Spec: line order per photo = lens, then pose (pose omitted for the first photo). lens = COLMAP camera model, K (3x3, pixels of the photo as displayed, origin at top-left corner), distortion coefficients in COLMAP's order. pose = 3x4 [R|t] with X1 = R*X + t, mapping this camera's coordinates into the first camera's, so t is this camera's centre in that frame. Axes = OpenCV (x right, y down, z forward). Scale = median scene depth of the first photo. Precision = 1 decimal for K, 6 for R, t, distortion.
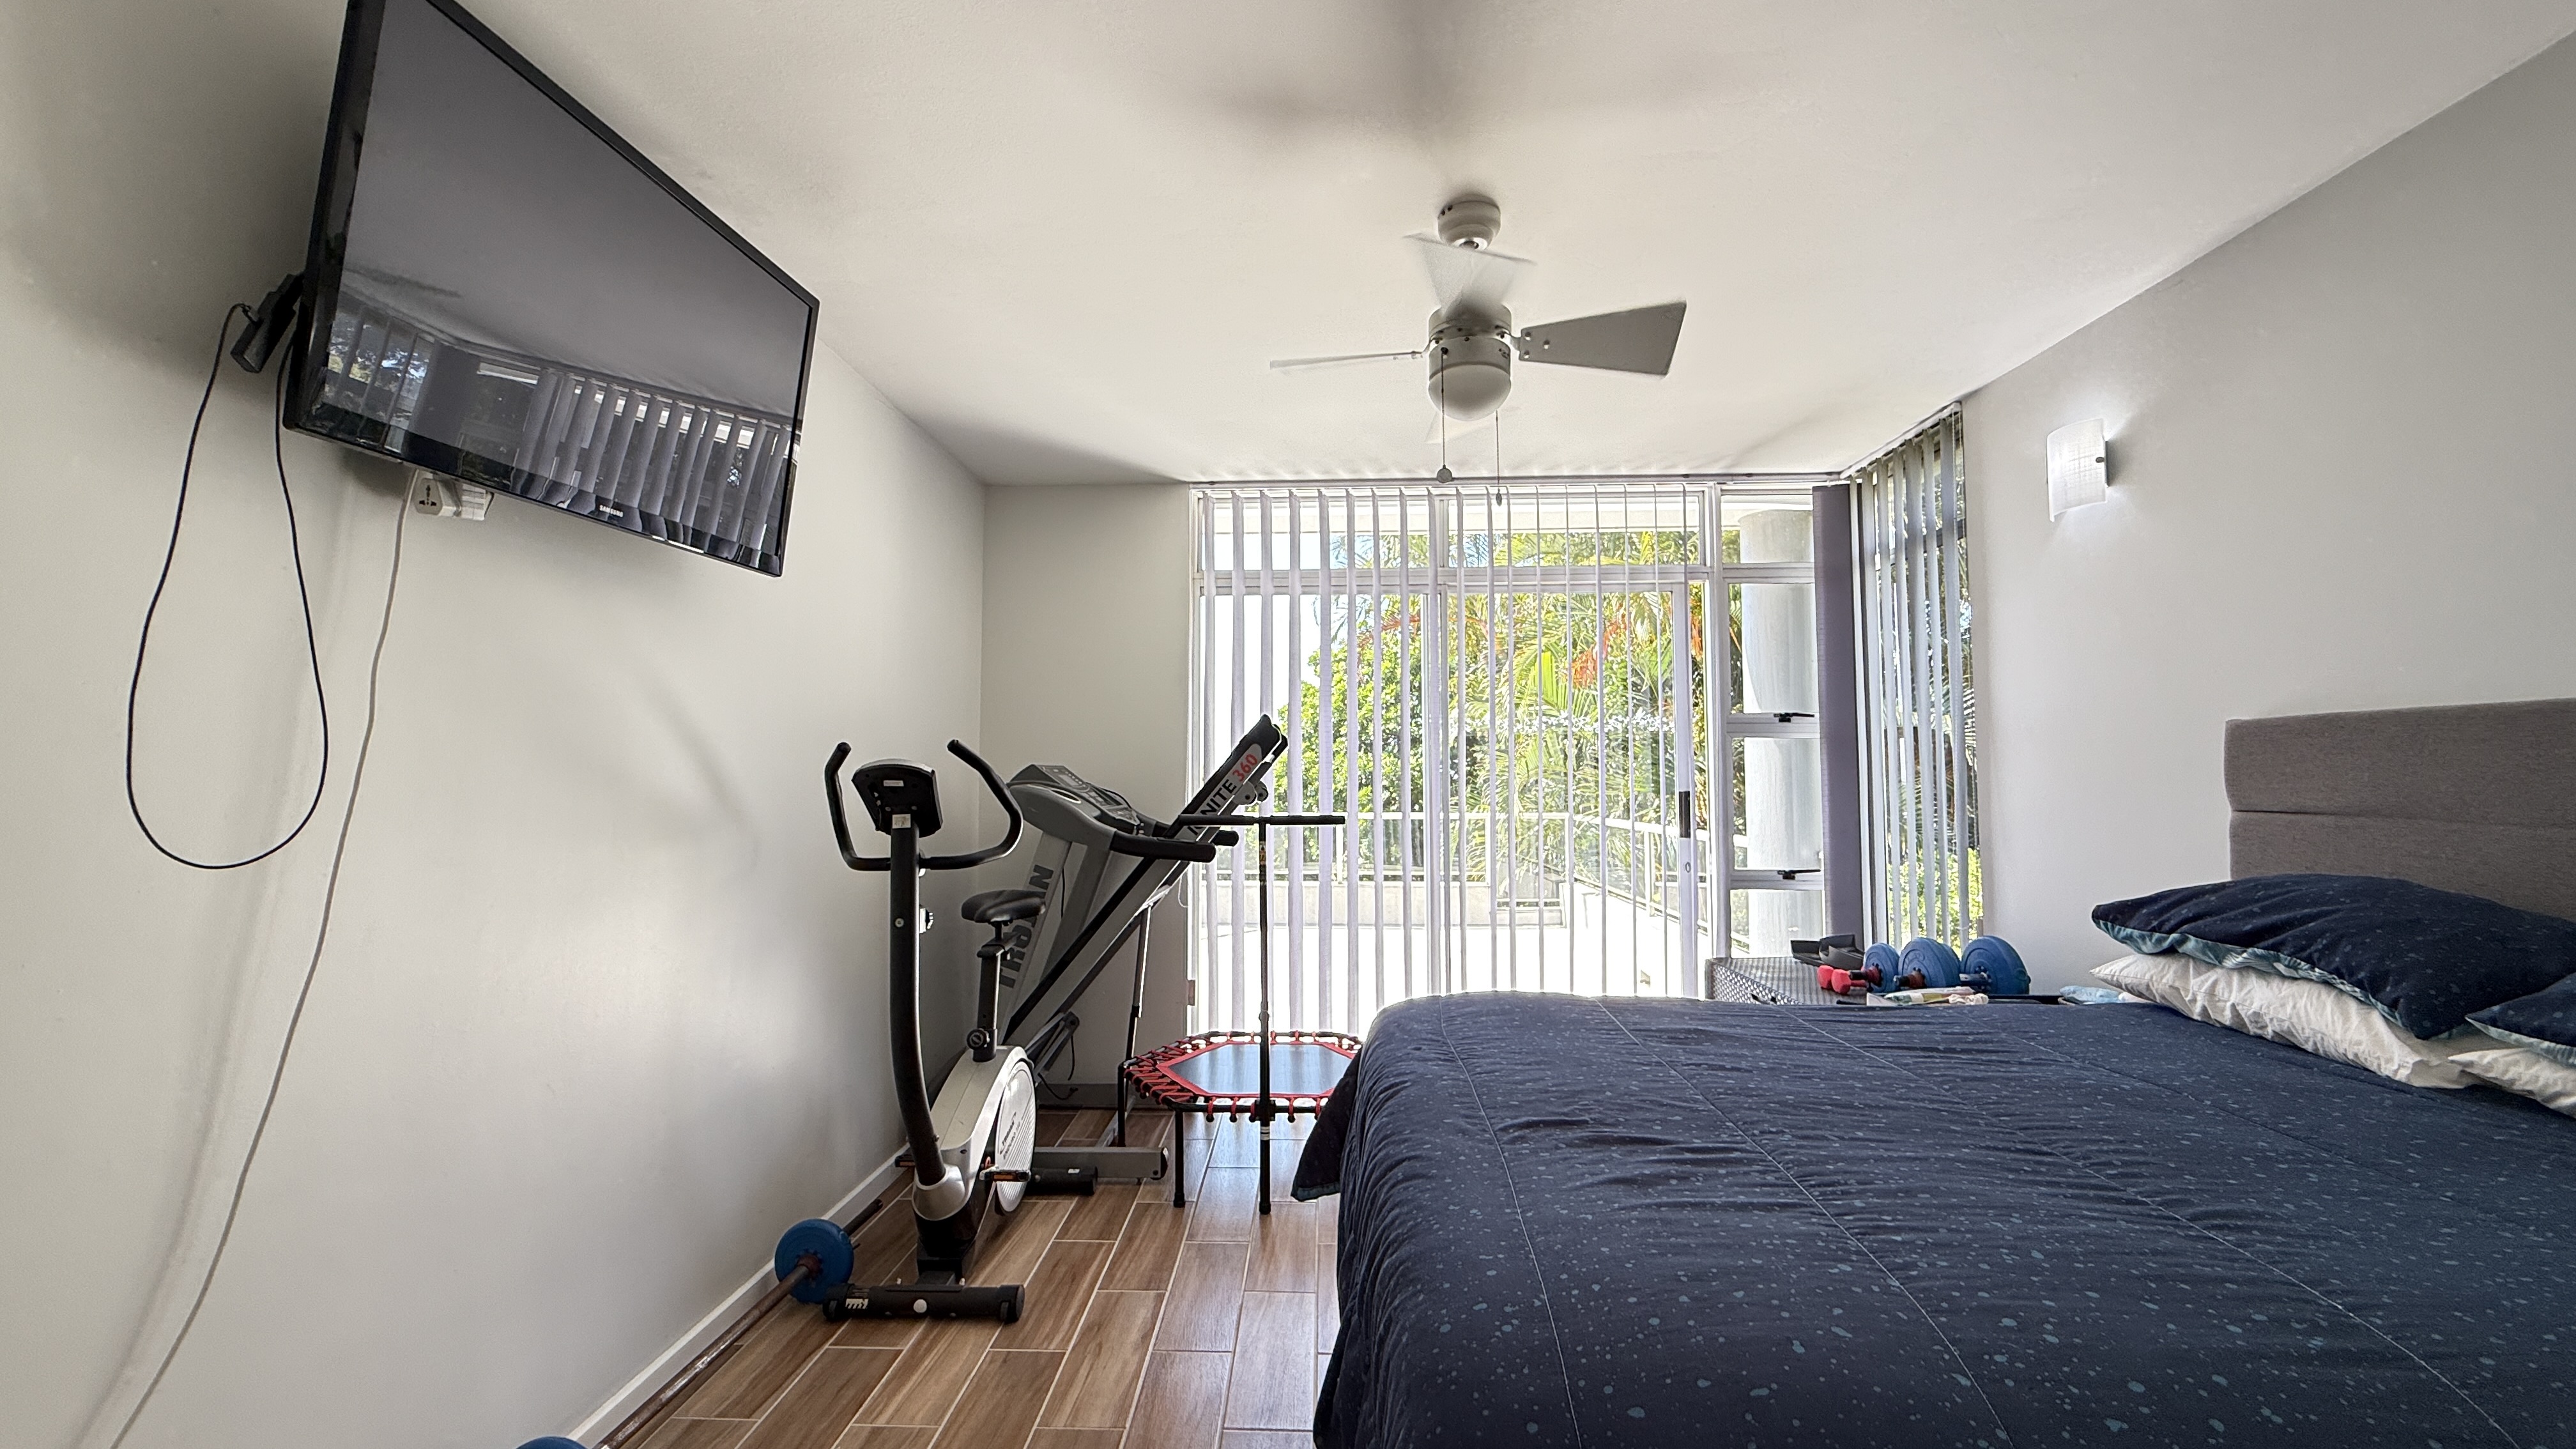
lens RADIAL K [[1033.3, 0, 1288.0], [0, 1033.3, 724.5], [0, 0, 1]] dist [-0.000486, -0.000015]
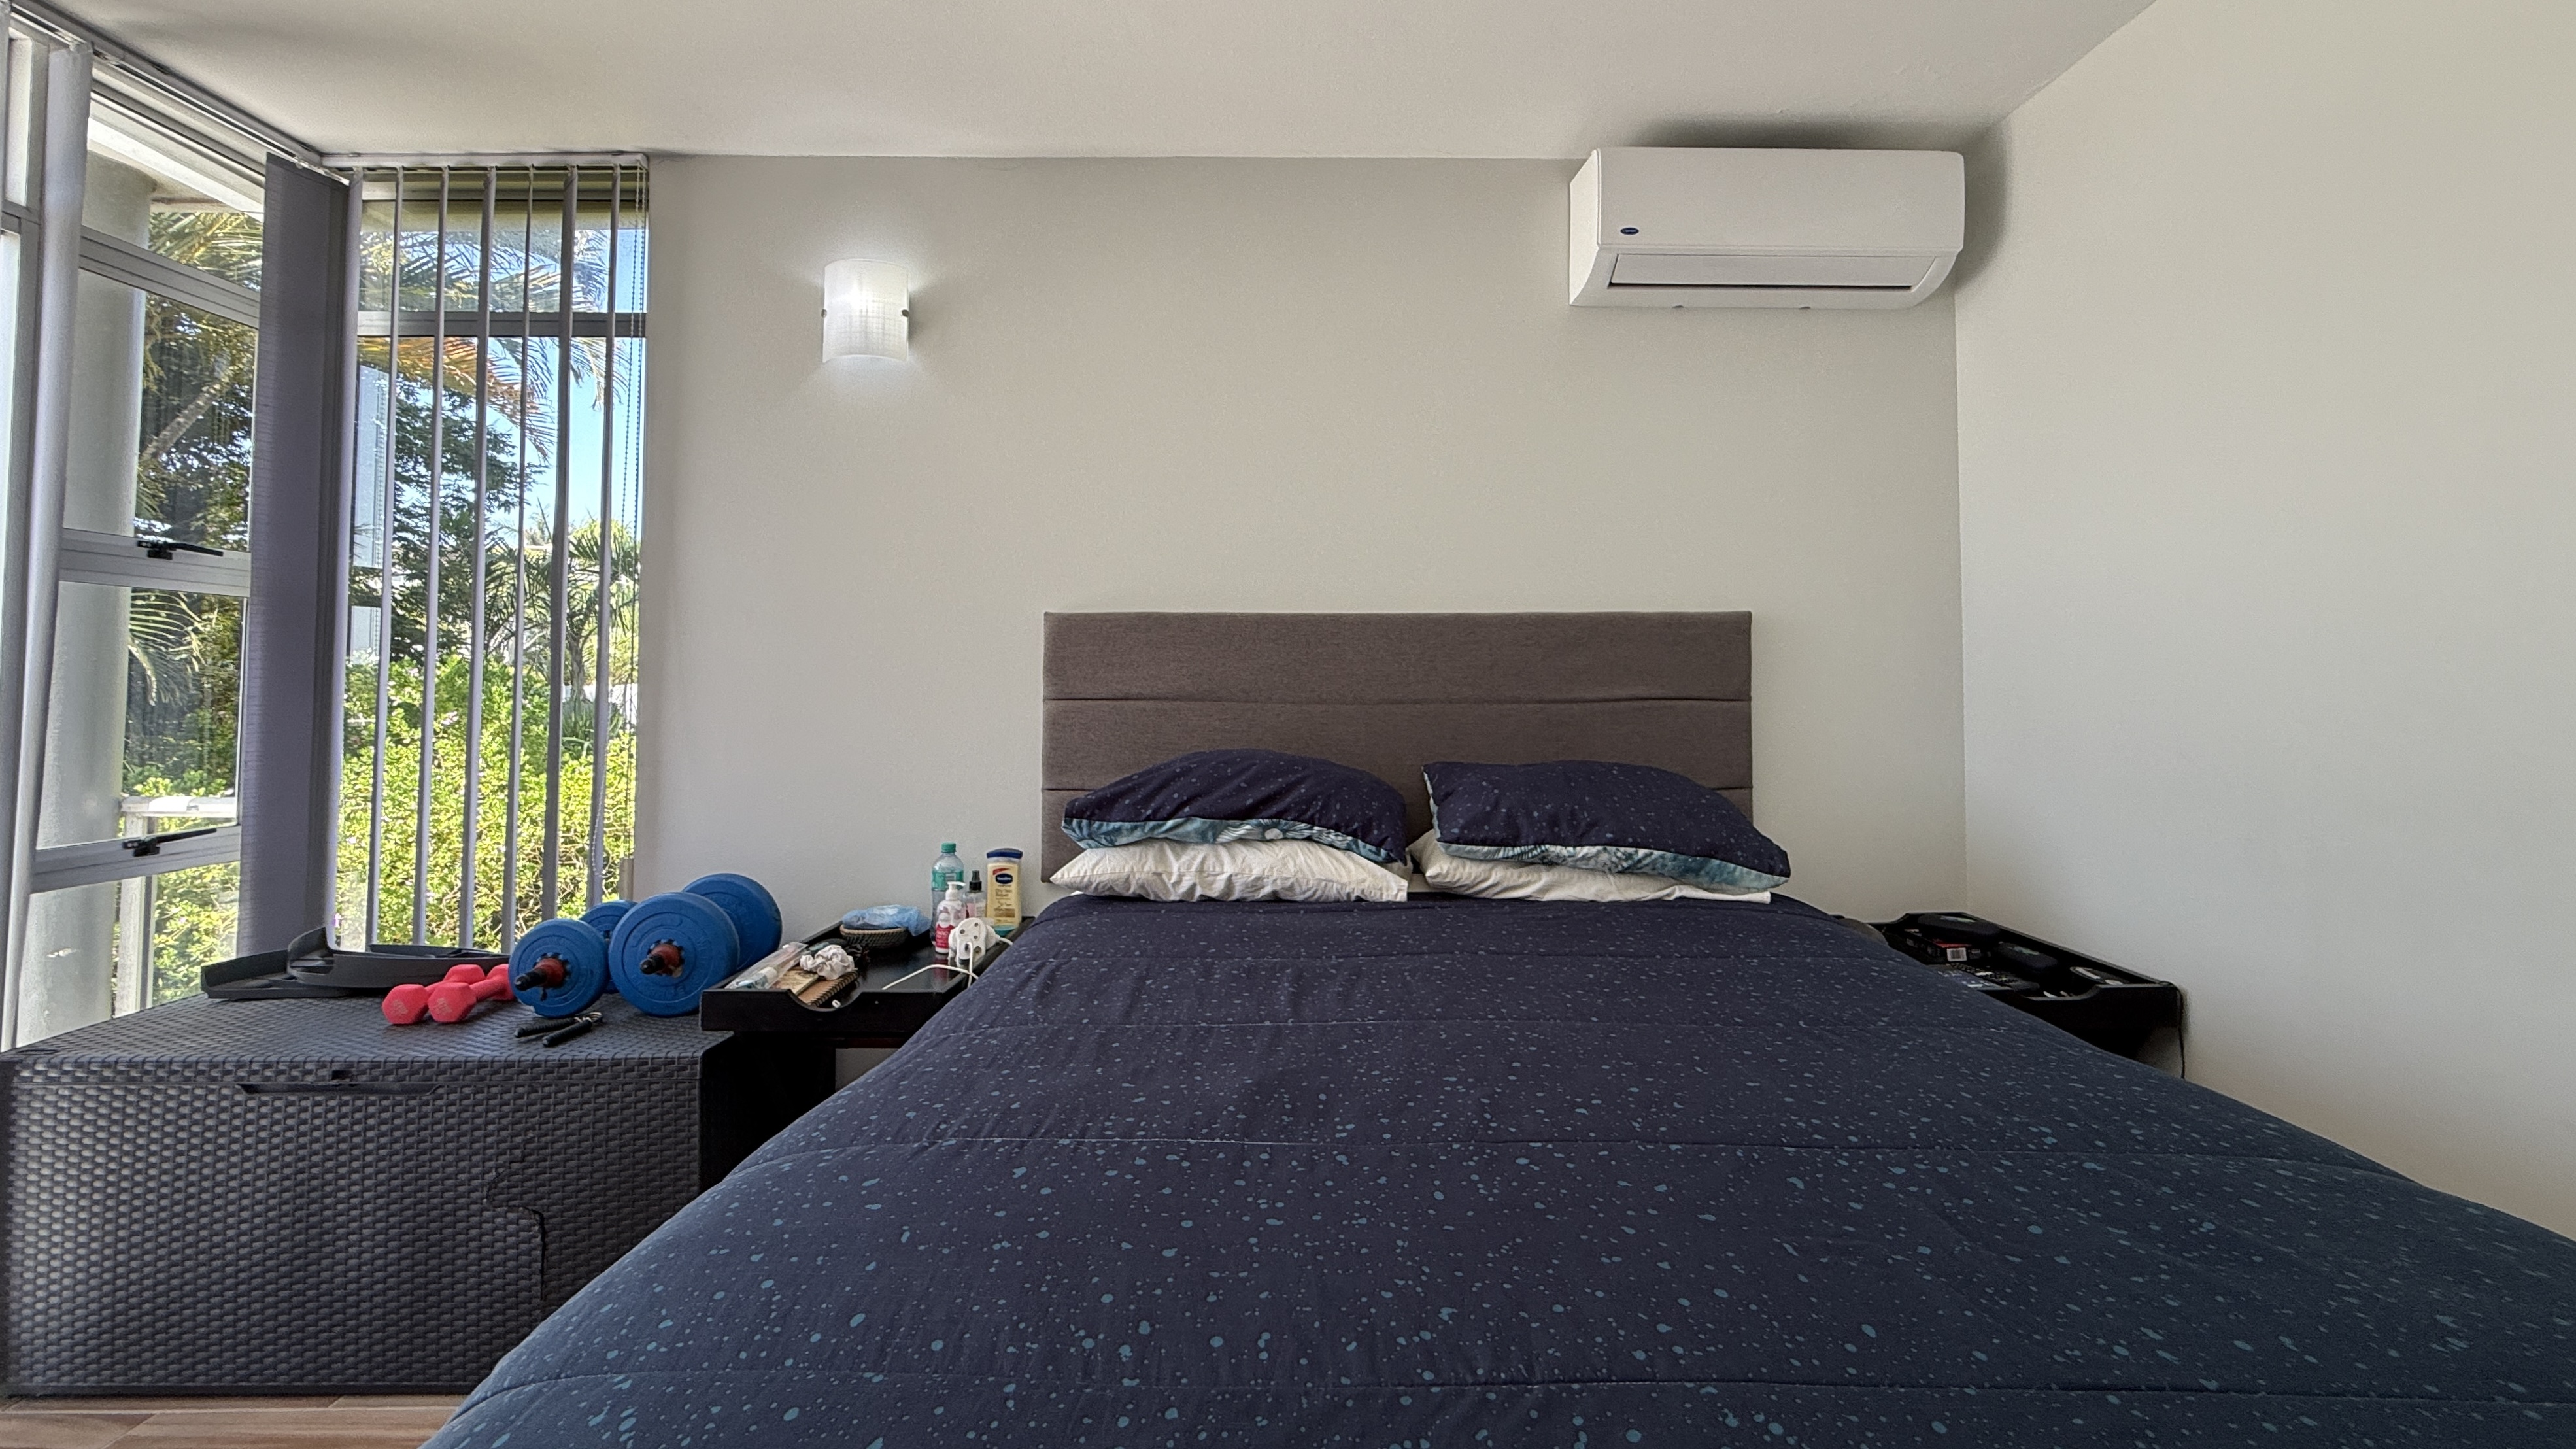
lens RADIAL K [[1061.5, 0, 1298.1], [0, 1061.5, 641.3], [0, 0, 1]] dist [0.000251, 0.000038]
pose [[-0.047289, 0.043430, 0.997937, -0.182962], [-0.054336, 0.997463, -0.045984, 0.069293], [-0.997402, -0.056398, -0.044809, 0.913888]]
